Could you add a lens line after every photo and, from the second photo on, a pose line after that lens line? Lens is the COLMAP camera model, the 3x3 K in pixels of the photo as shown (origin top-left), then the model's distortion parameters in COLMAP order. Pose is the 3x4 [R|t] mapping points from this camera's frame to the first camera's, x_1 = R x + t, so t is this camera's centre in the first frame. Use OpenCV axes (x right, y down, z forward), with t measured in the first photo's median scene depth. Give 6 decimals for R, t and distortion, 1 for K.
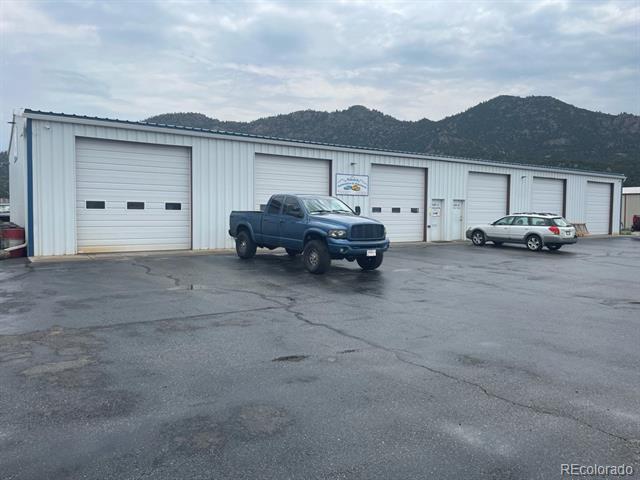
lens RADIAL K [[488.5, 0, 320.0], [0, 488.5, 240.0], [0, 0, 1]] dist [0.102423, -0.142483]
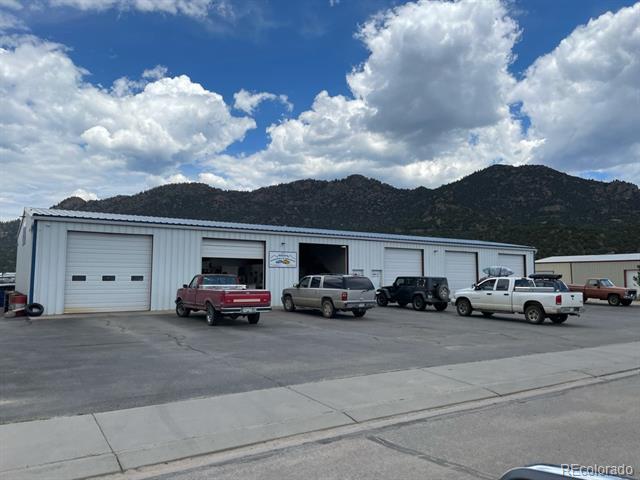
lens RADIAL K [[491.3, 0, 320.0], [0, 491.3, 240.0], [0, 0, 1]] dist [0.104121, -0.139587]
pose [[0.999969, -0.006178, -0.004906, 0.234610], [0.005471, 0.991098, -0.133024, 0.013449], [0.005685, 0.132993, 0.991101, -0.405976]]
